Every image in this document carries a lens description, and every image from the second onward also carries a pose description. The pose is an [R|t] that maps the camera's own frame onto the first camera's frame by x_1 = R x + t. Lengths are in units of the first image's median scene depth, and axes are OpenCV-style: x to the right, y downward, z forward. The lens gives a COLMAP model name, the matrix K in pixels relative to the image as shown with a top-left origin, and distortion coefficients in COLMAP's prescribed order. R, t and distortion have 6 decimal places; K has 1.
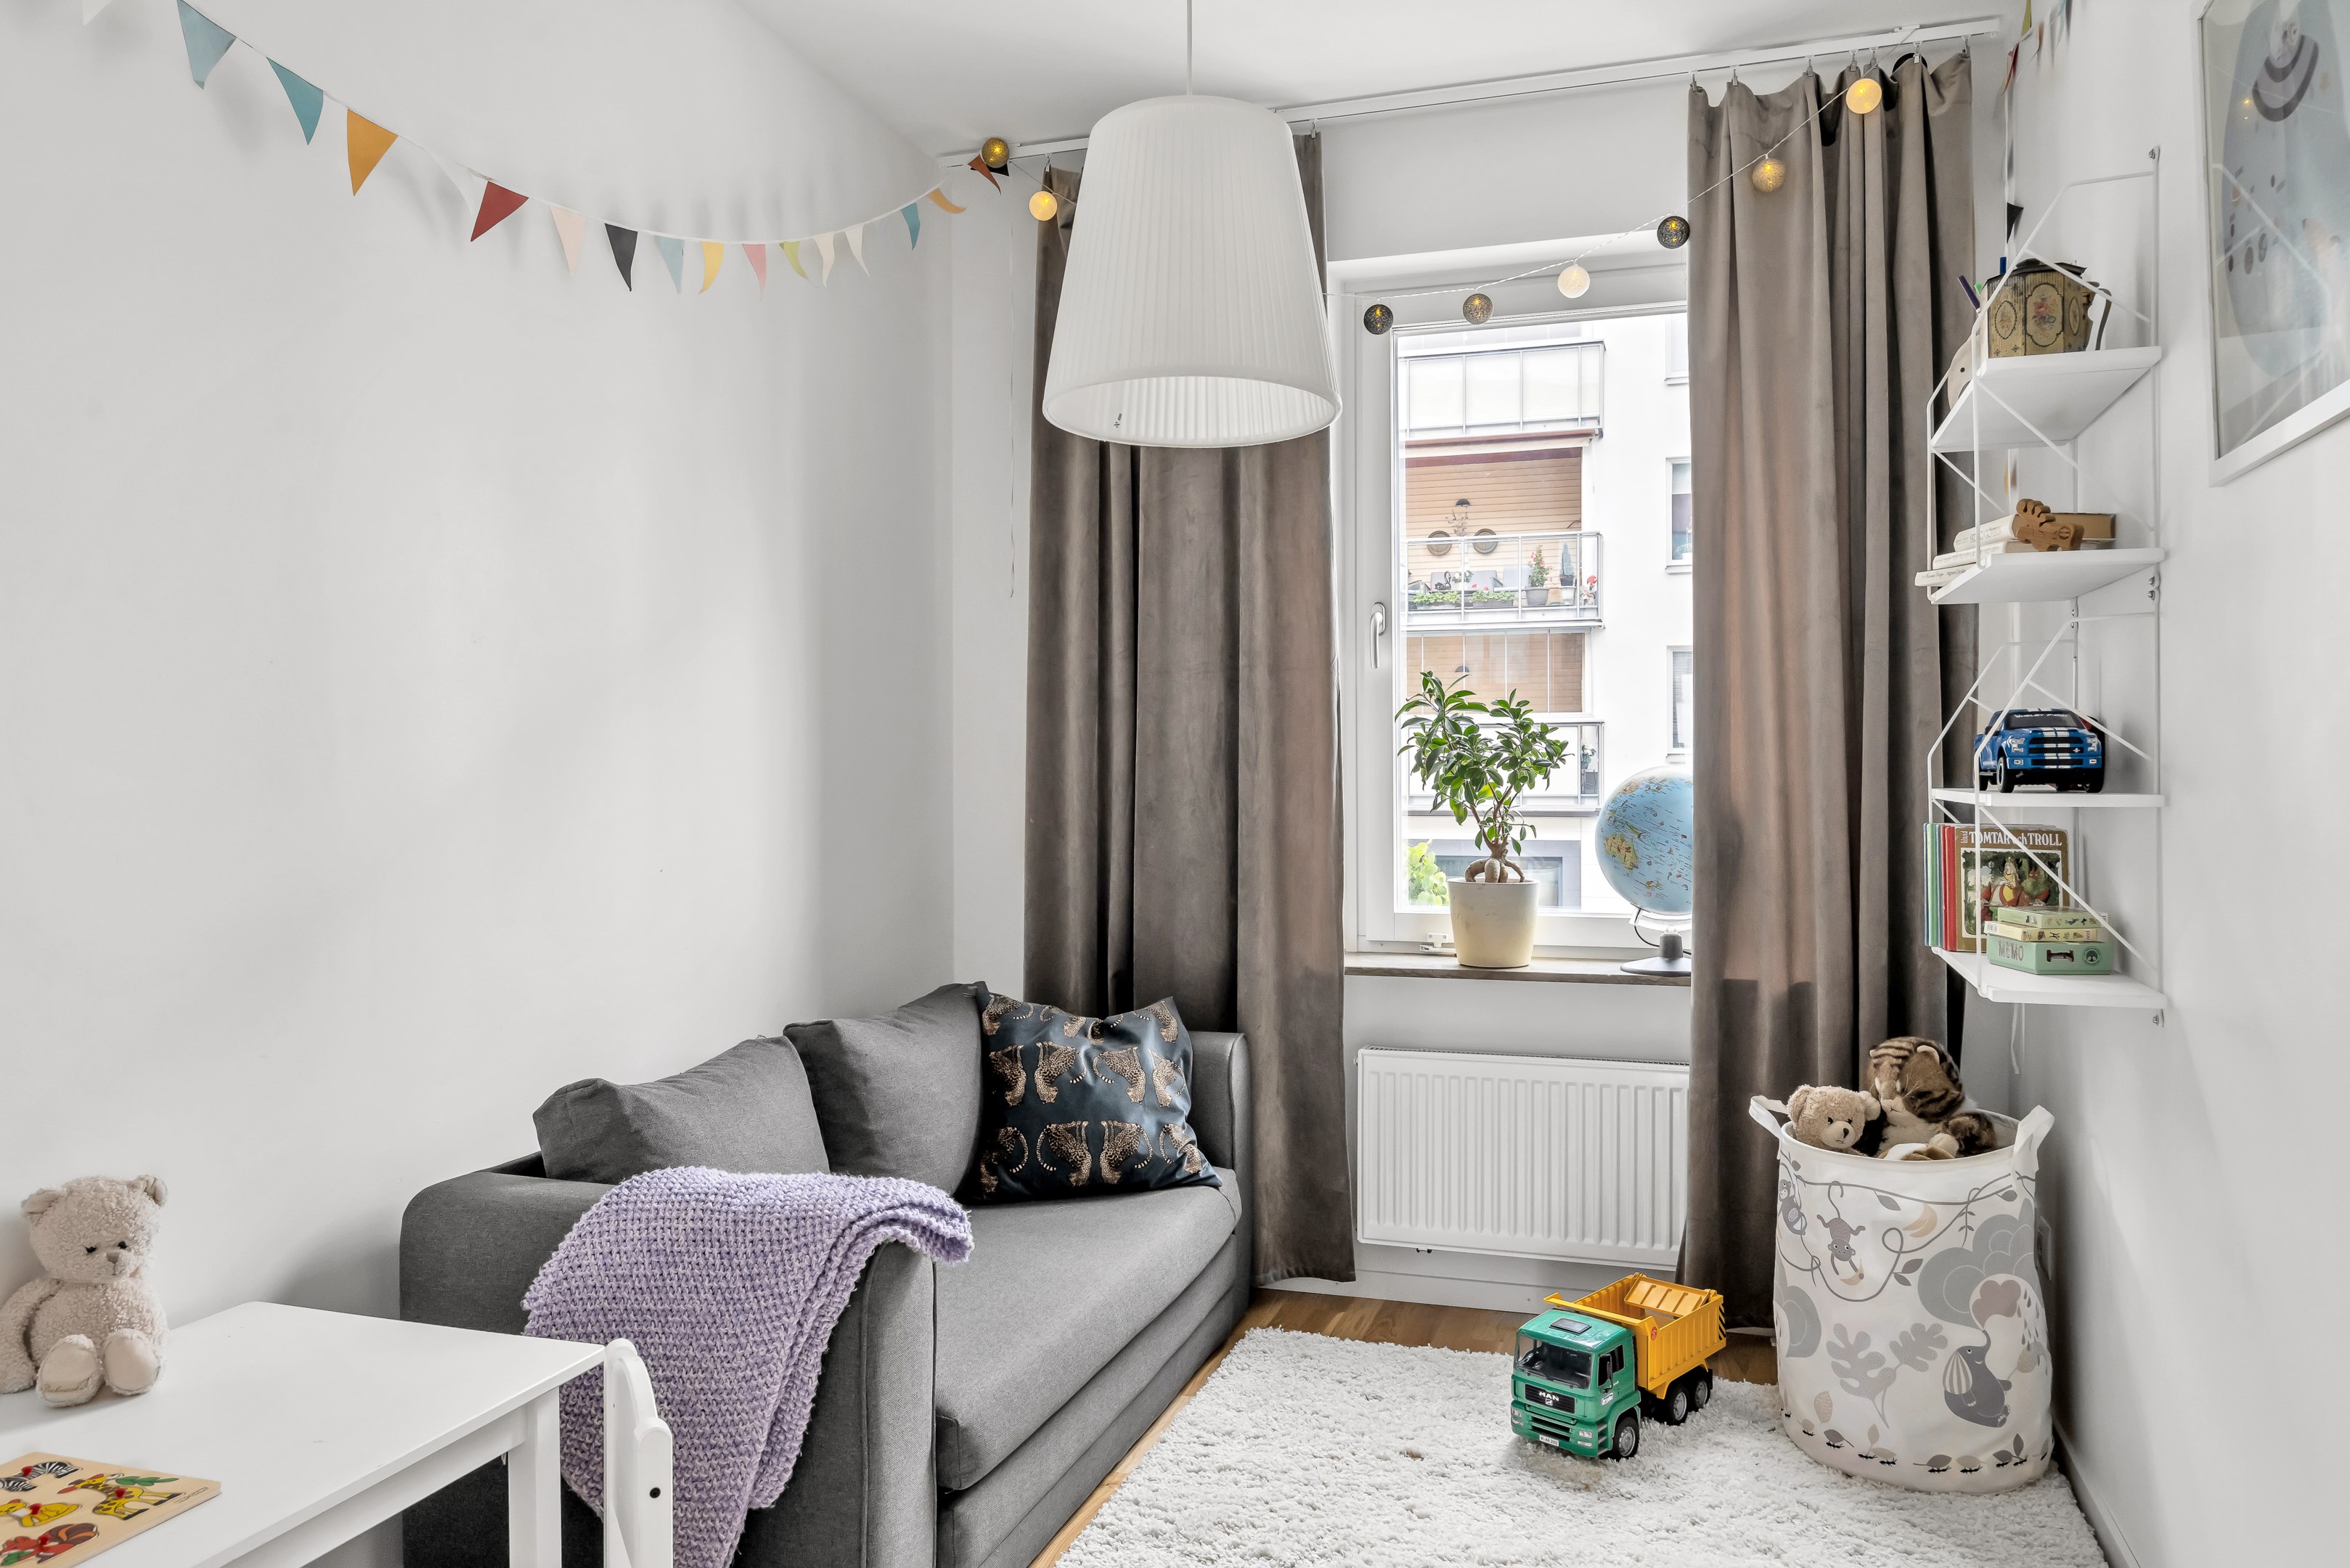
lens RADIAL K [[1670.1, 0, 1180.8], [0, 1670.1, 764.3], [0, 0, 1]] dist [-0.006189, 0.000292]
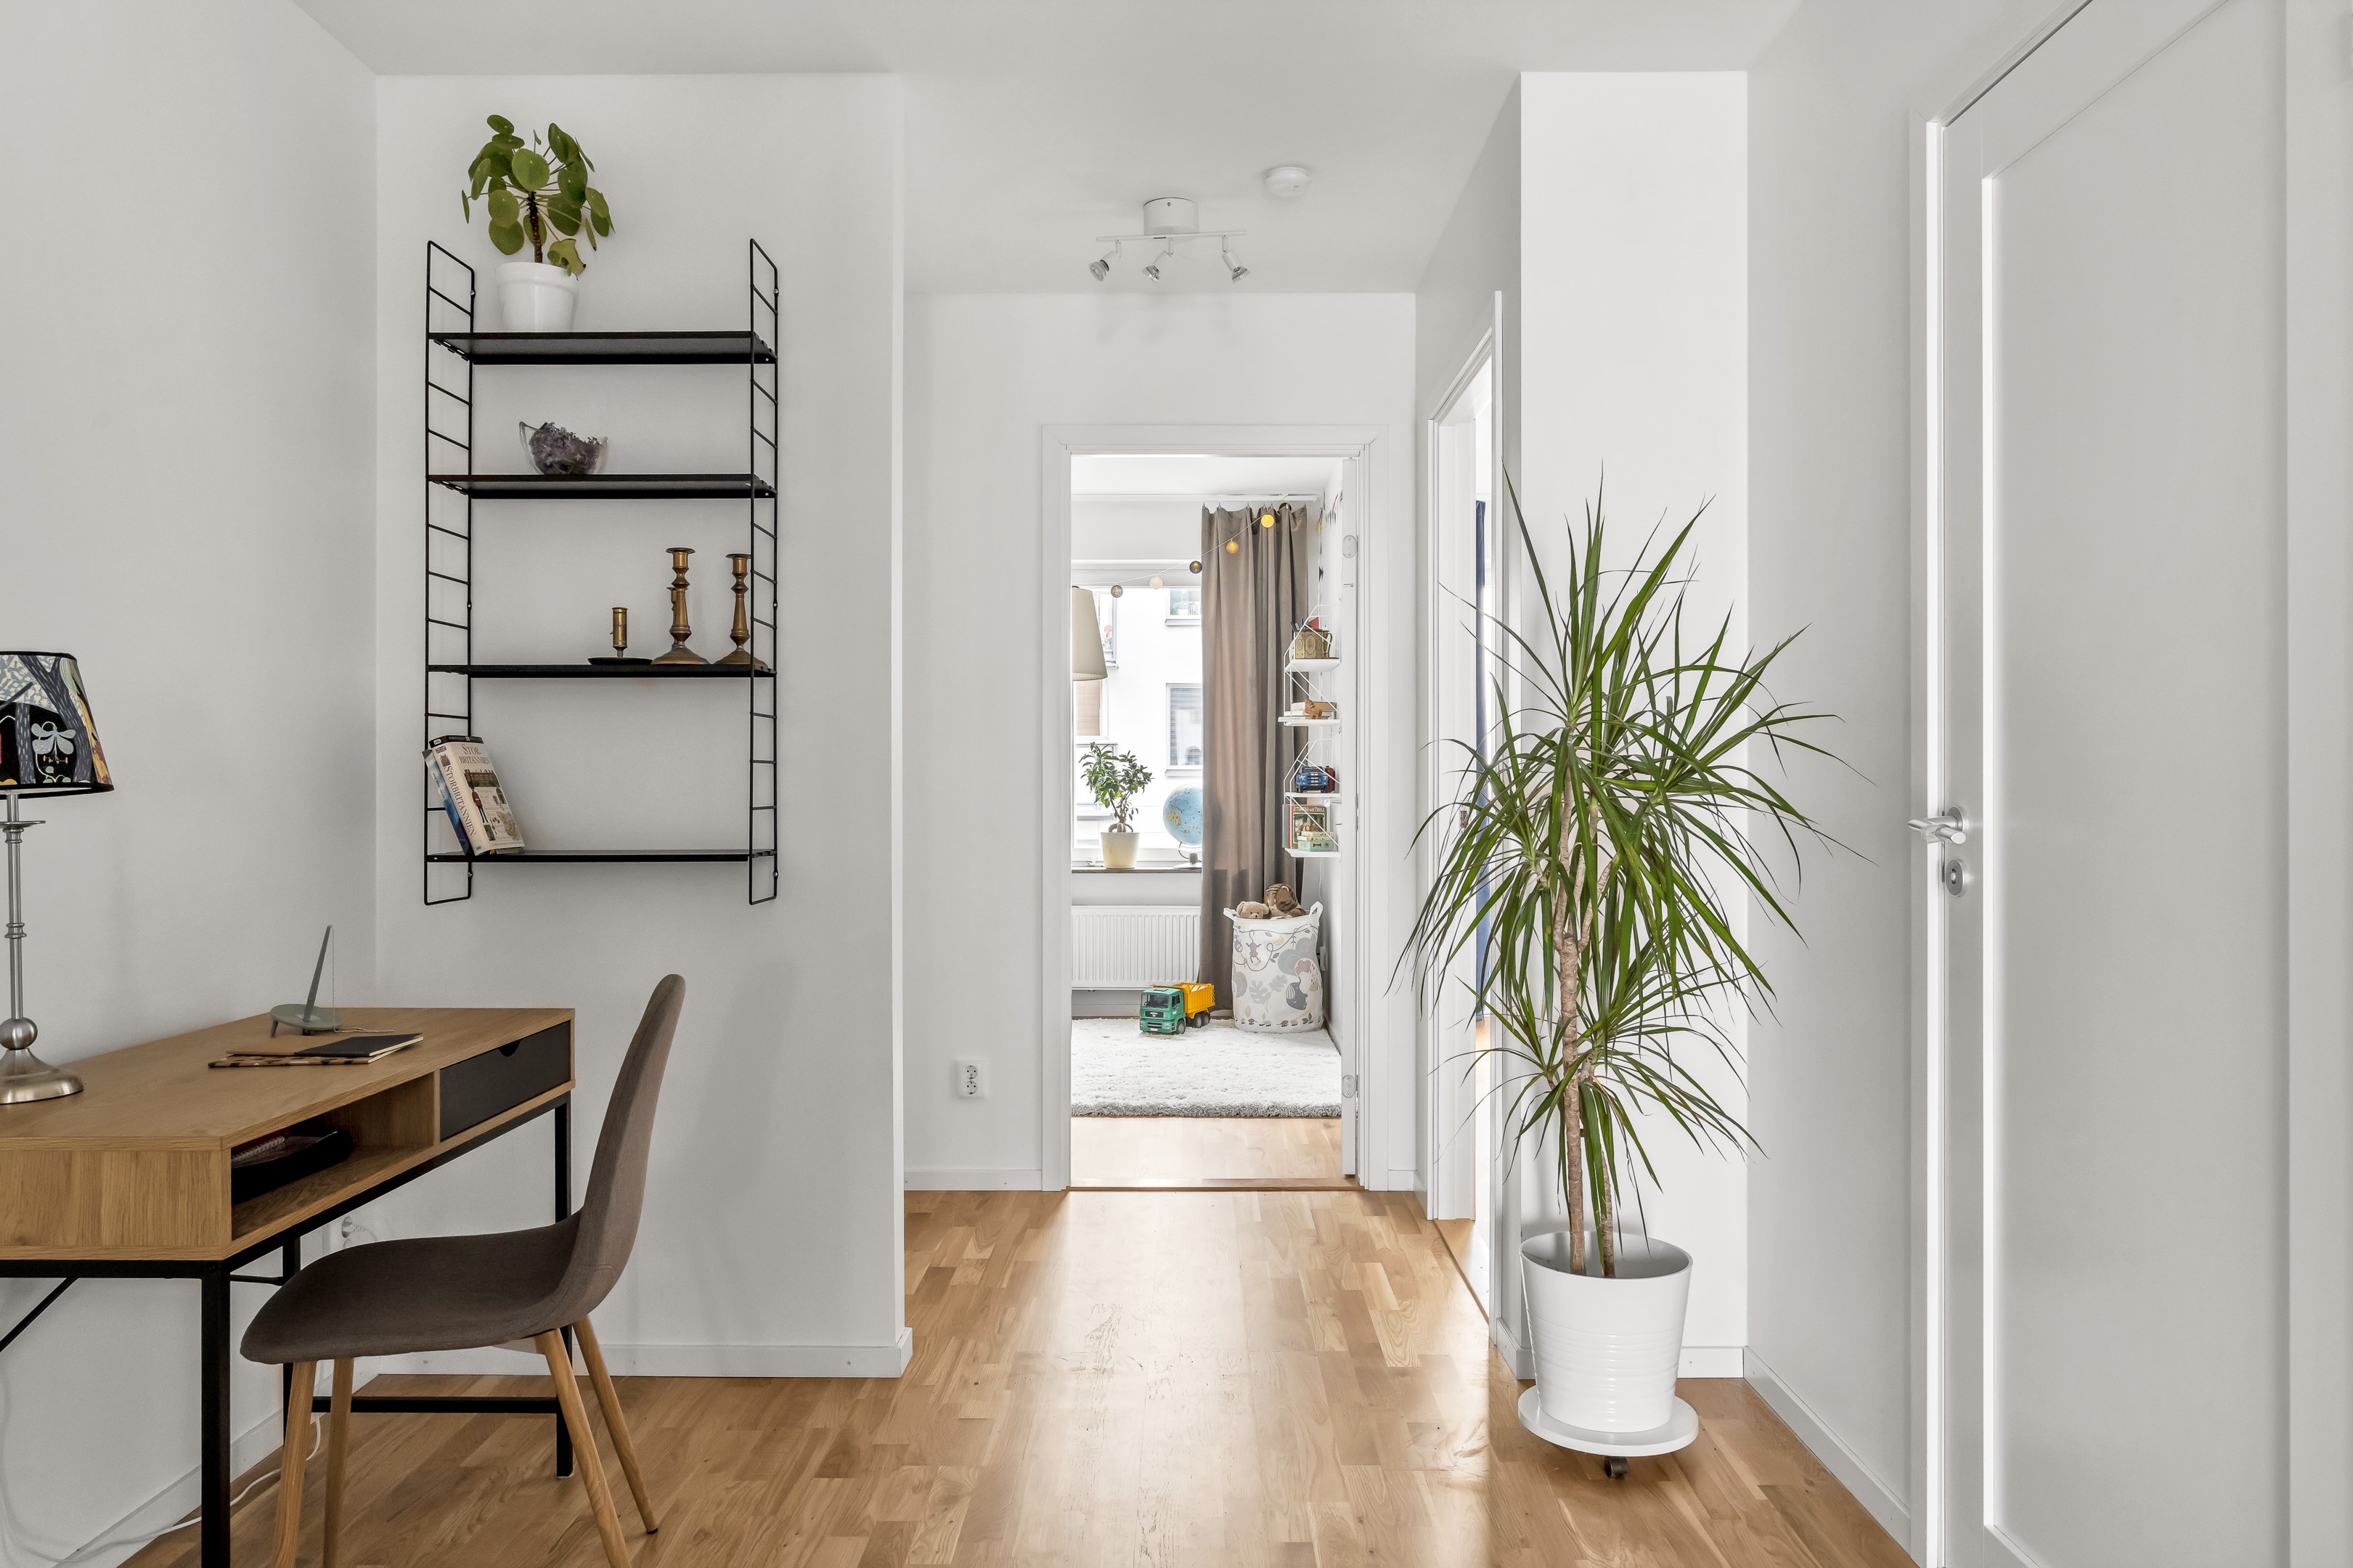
lens RADIAL K [[1672.1, 0, 1176.4], [0, 1672.1, 784.3], [0, 0, 1]] dist [-0.006189, 0.000292]
pose [[0.956244, 0.001495, 0.292566, -0.474222], [-0.002942, 0.999986, 0.004506, -0.009247], [-0.292555, -0.005170, 0.956235, -1.415363]]
